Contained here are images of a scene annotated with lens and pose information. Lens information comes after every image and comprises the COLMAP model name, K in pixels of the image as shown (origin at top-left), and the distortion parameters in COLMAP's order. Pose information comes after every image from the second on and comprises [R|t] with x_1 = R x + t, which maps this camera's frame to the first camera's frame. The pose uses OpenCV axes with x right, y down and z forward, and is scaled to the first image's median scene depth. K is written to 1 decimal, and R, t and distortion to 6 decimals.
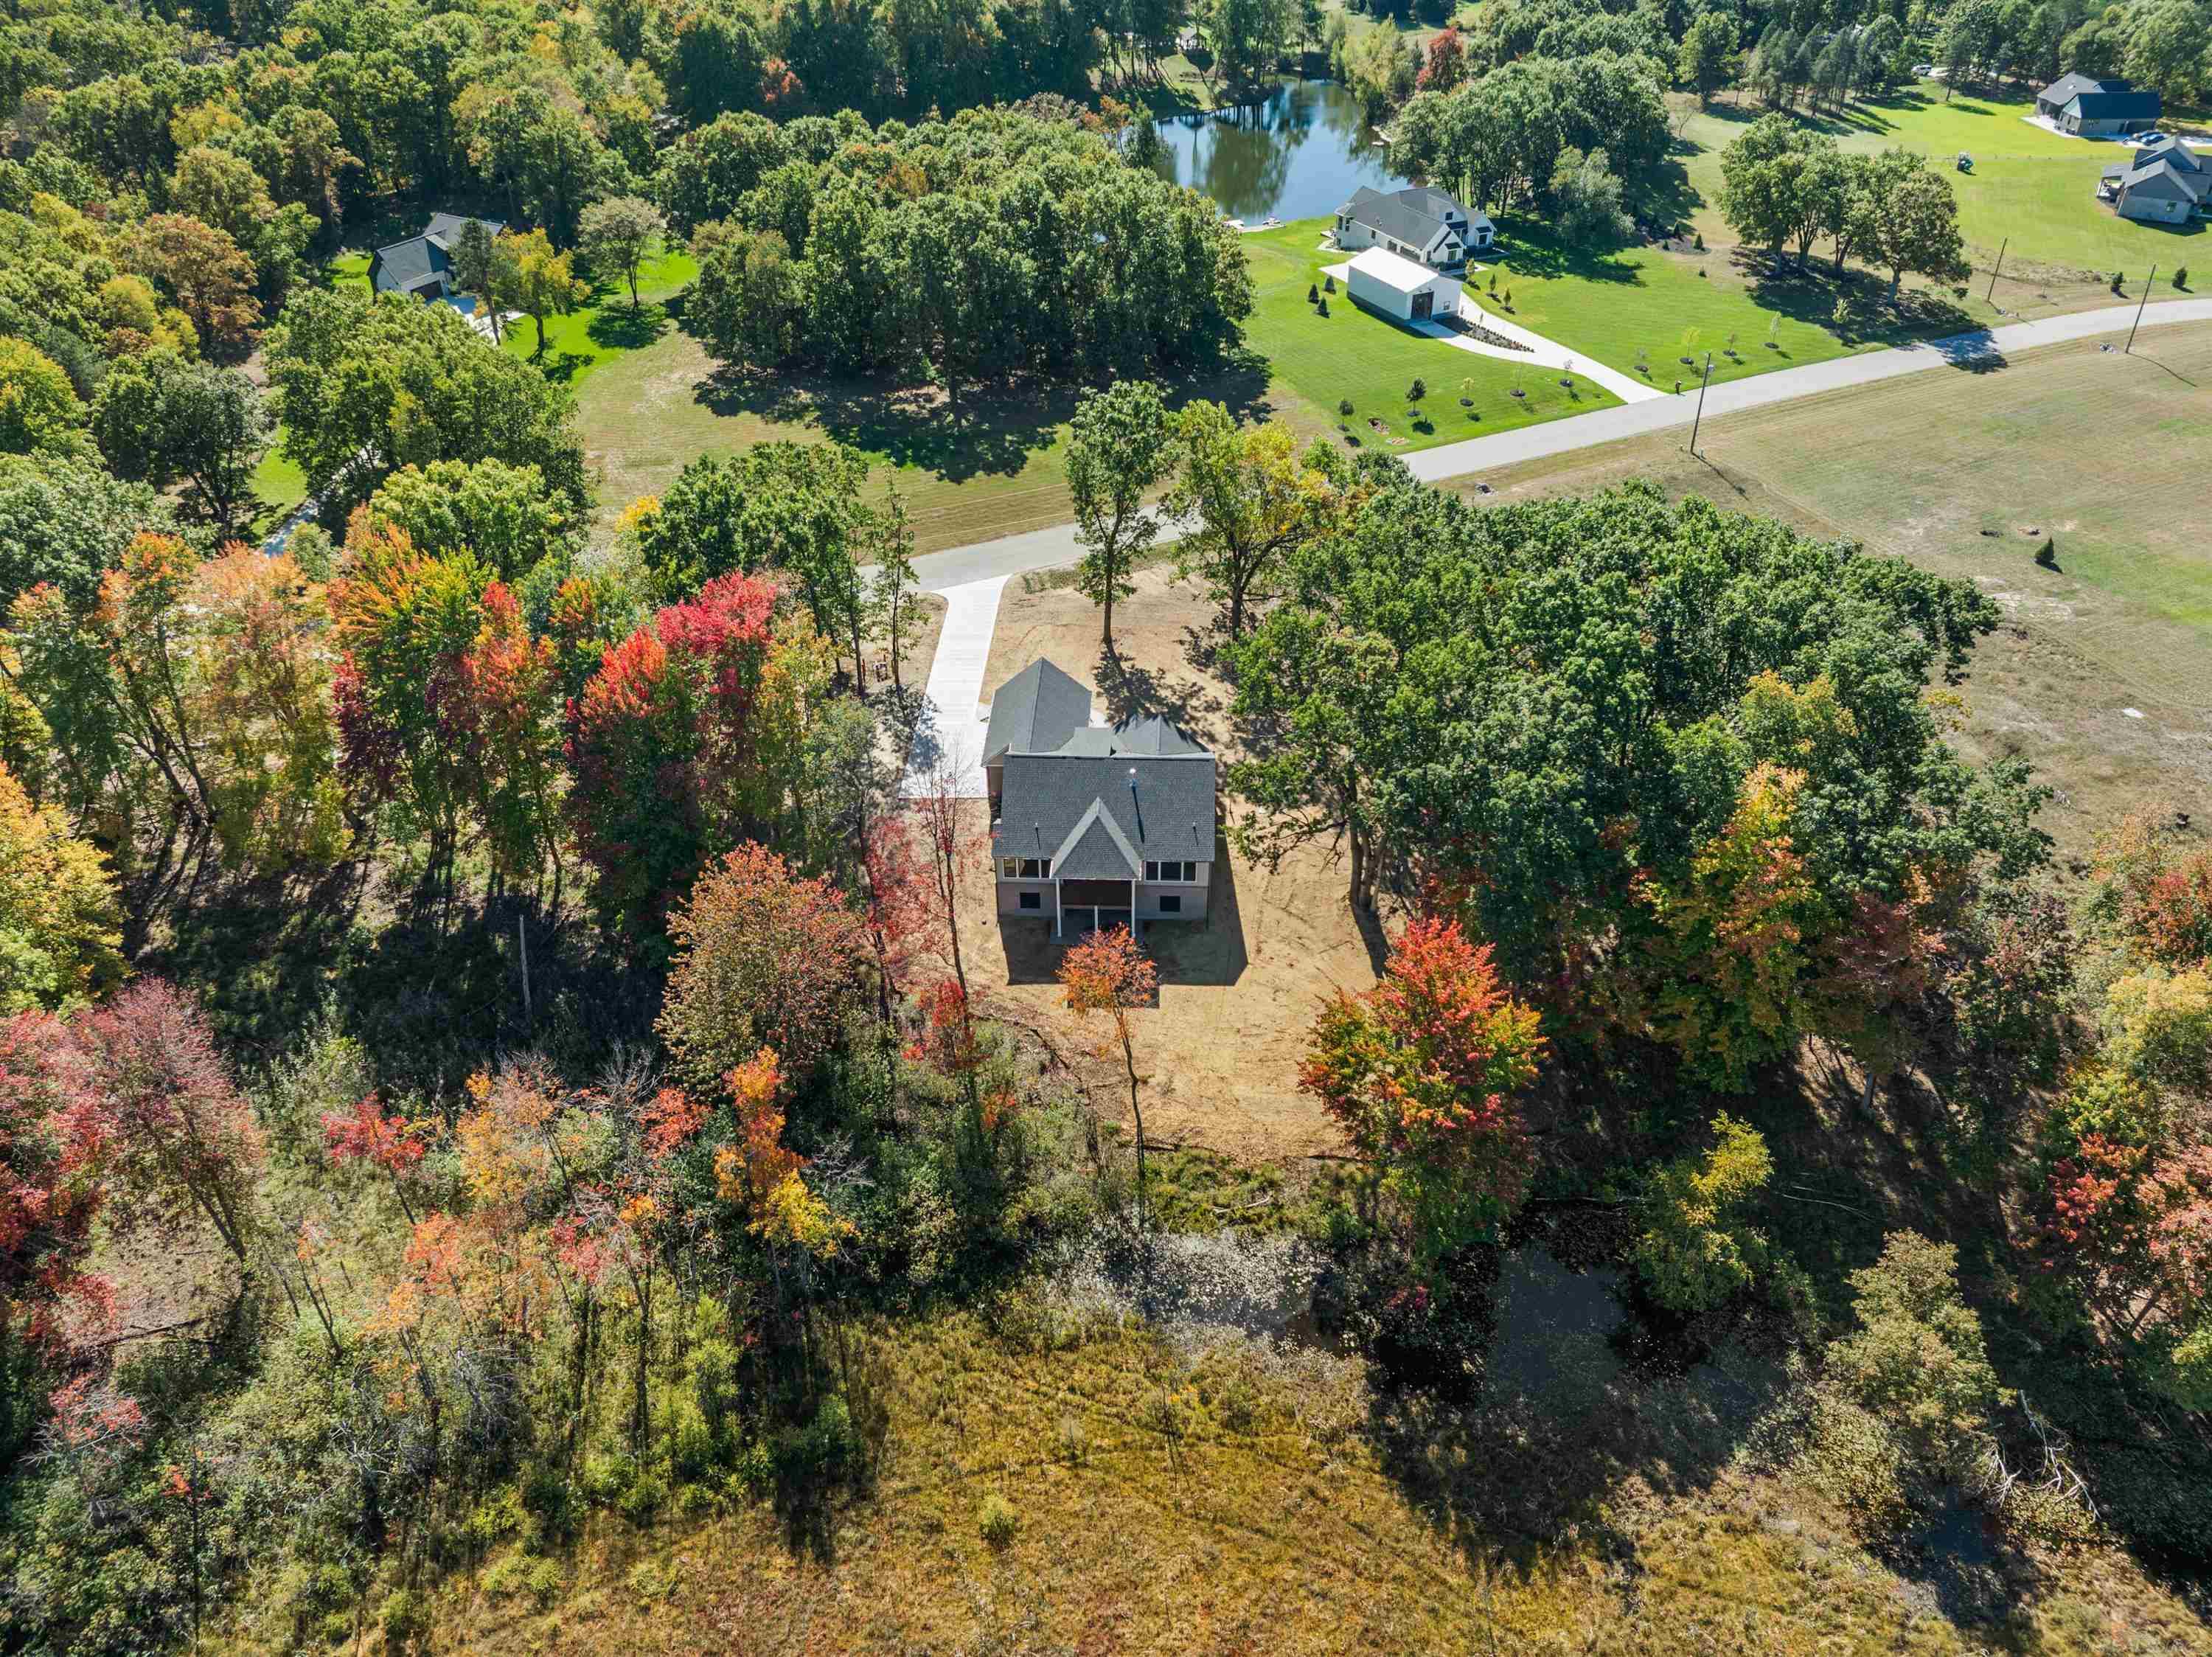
lens RADIAL K [[1551.2, 0, 1092.3], [0, 1551.2, 825.6], [0, 0, 1]] dist [-0.037609, 0.002200]
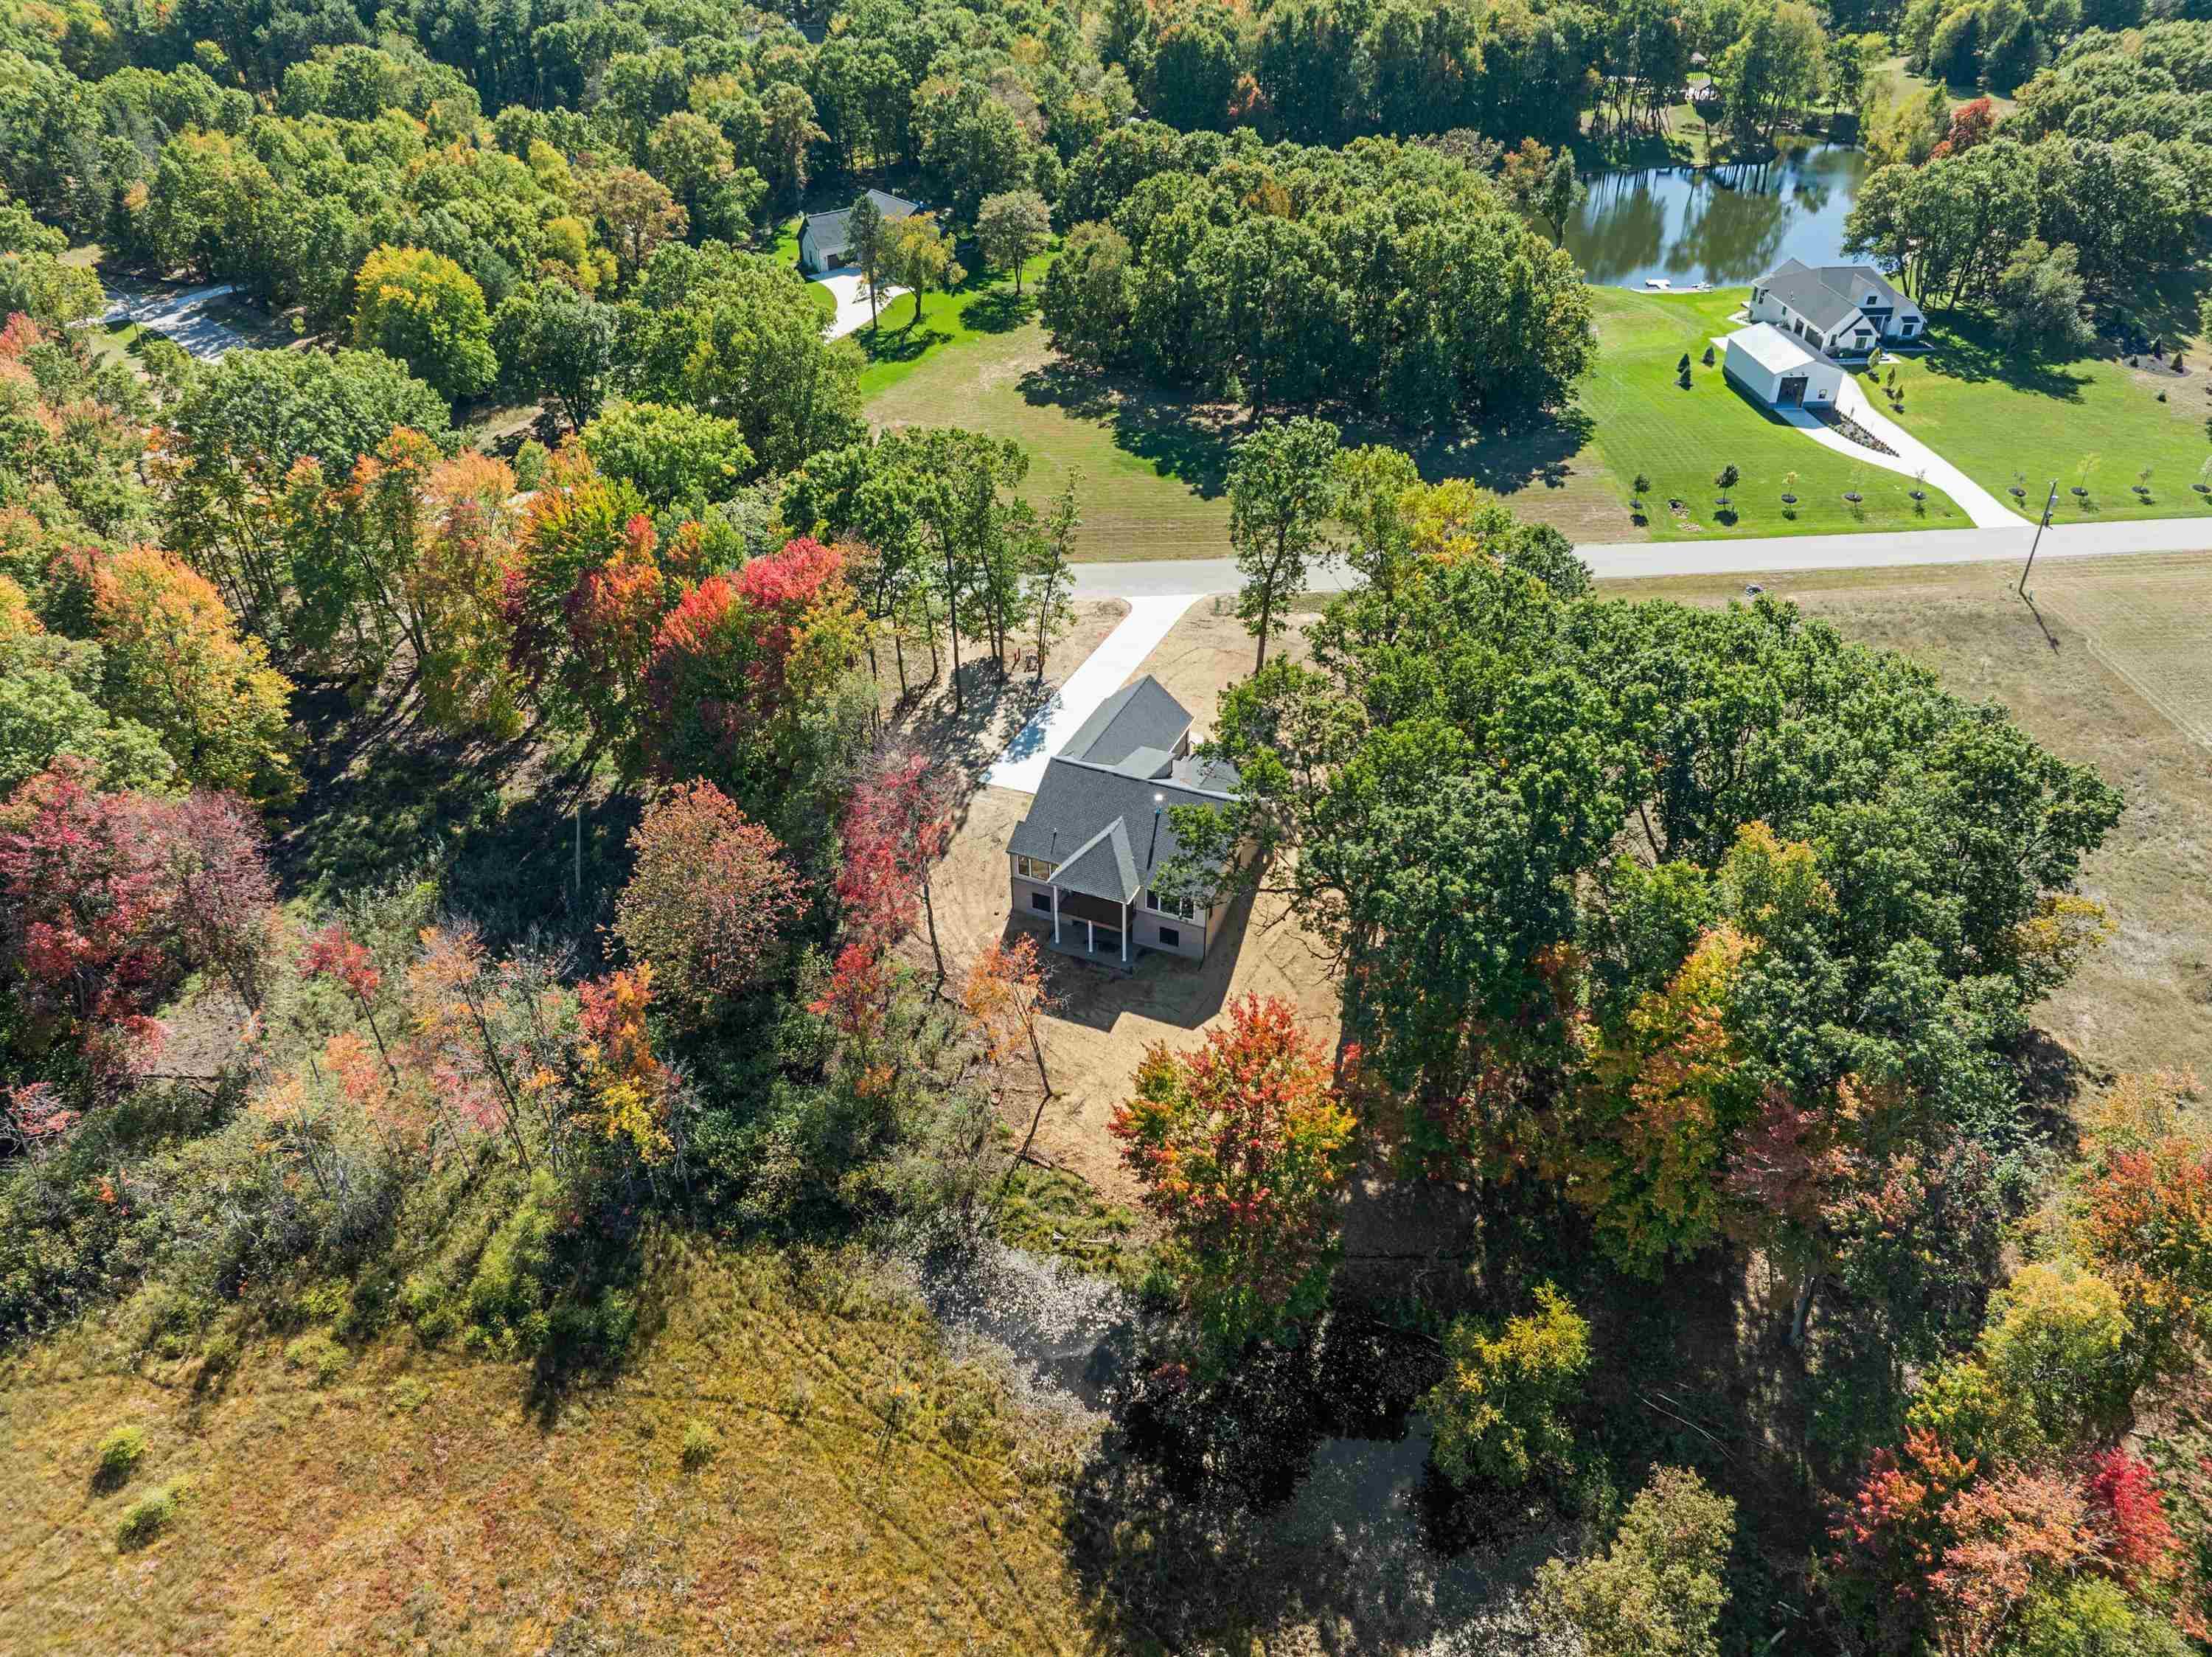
lens RADIAL K [[1551.2, 0, 1092.3], [0, 1551.2, 825.6], [0, 0, 1]] dist [-0.037609, 0.002200]
pose [[0.934065, 0.208524, -0.289896, 0.202056], [-0.211792, 0.977101, 0.020425, -0.020983], [0.287517, 0.042320, 0.956840, 0.025136]]
